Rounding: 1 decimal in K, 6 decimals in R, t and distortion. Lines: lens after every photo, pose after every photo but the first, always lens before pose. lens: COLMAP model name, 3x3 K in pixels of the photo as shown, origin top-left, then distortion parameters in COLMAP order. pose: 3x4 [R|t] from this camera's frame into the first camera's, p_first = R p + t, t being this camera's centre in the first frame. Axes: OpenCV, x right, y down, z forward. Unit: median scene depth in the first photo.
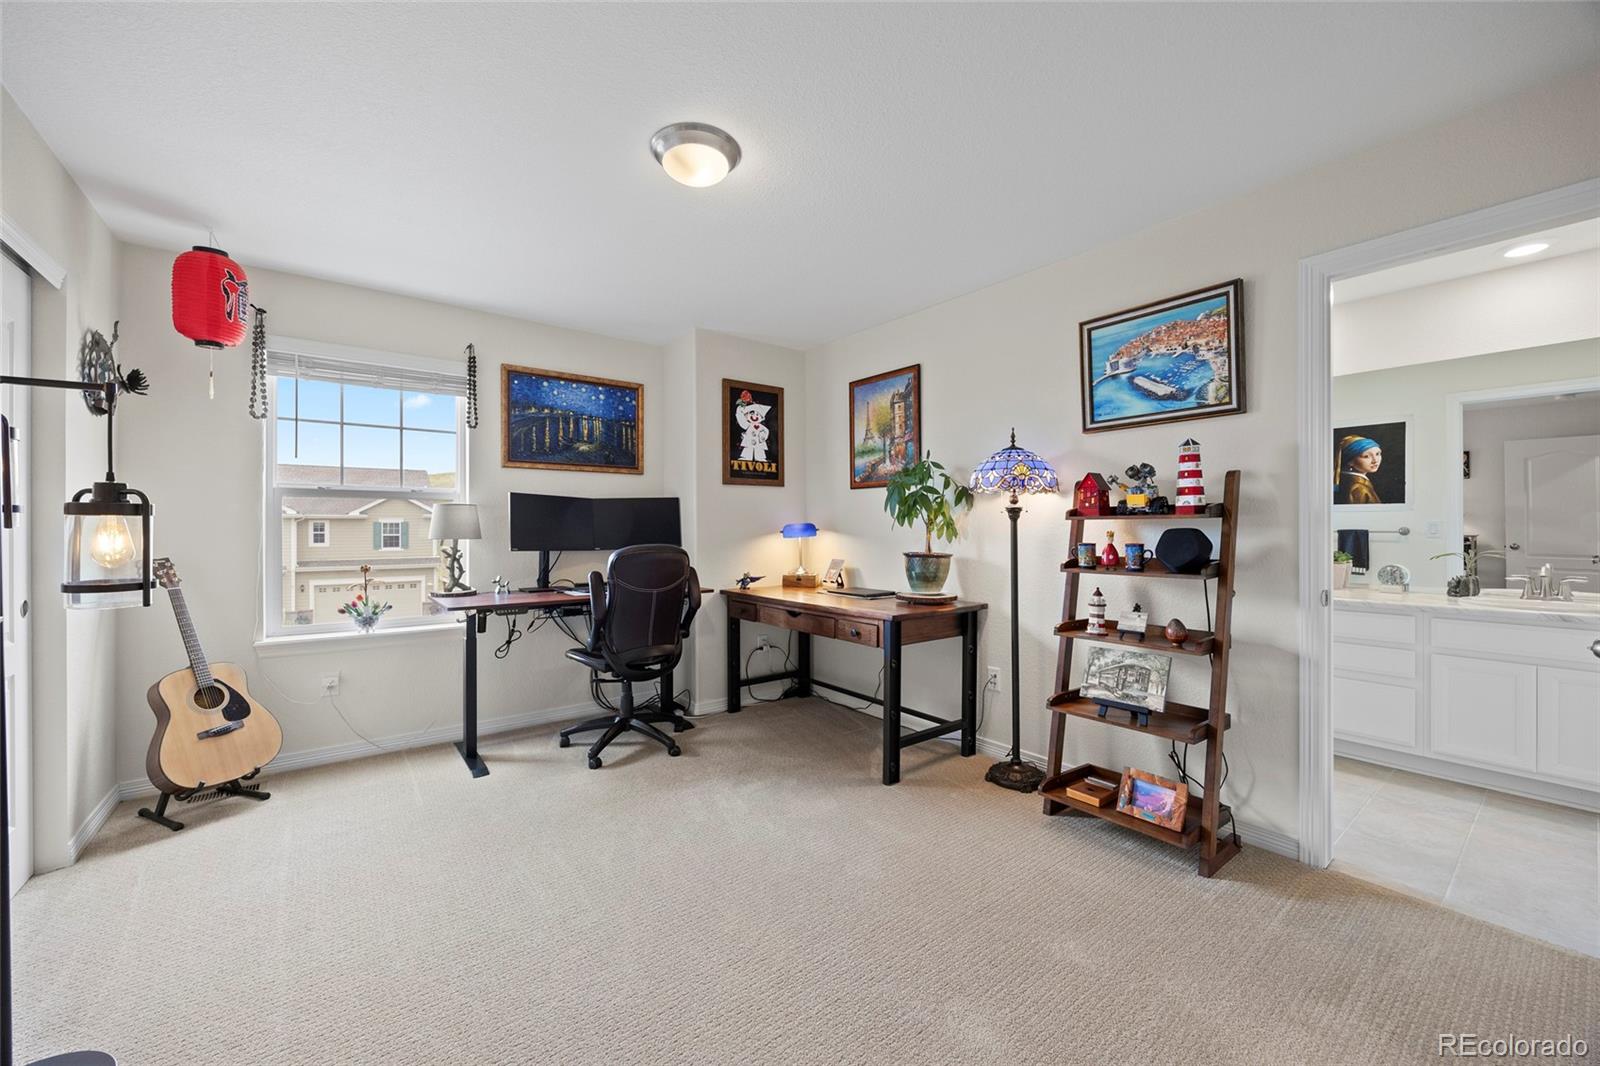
lens RADIAL K [[618.8, 0, 804.2], [0, 618.8, 529.1], [0, 0, 1]] dist [-0.001074, 0.000608]
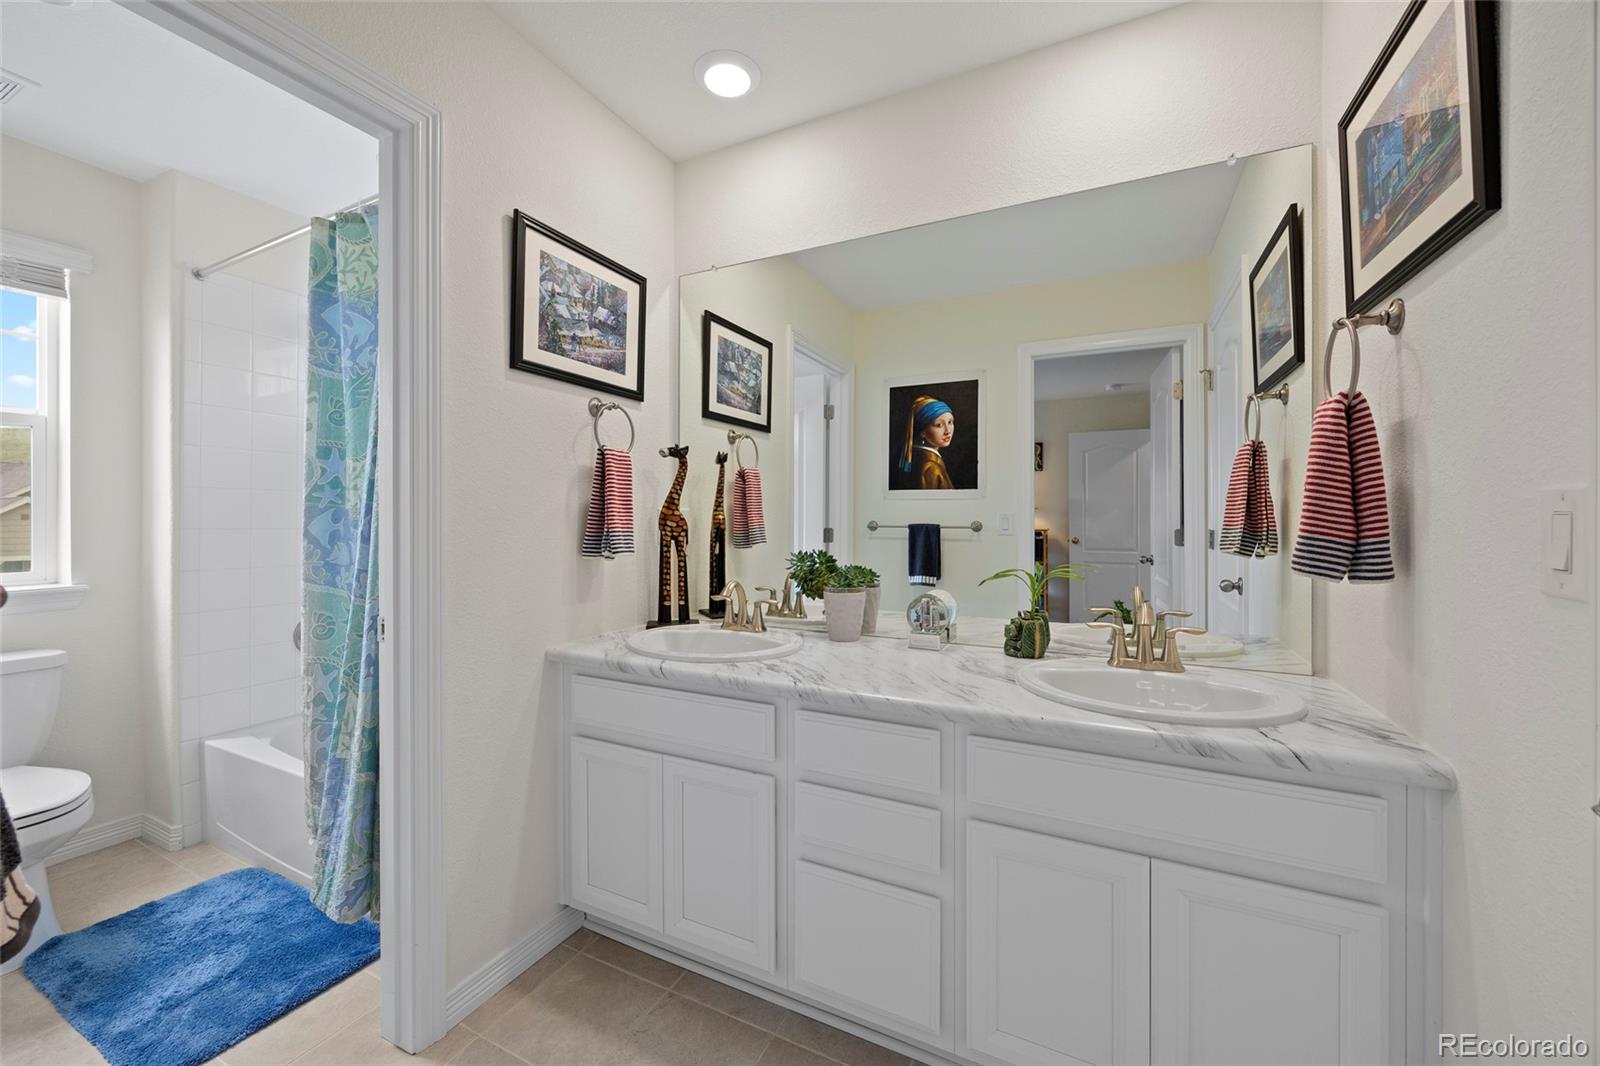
lens RADIAL K [[618.8, 0, 796.3], [0, 618.8, 523.8], [0, 0, 1]] dist [-0.001074, 0.000608]
pose [[0.904486, 0.000812, 0.426503, 0.441610], [-0.003404, 0.999980, 0.005315, -0.002722], [-0.426490, -0.006260, 0.904470, 0.404584]]
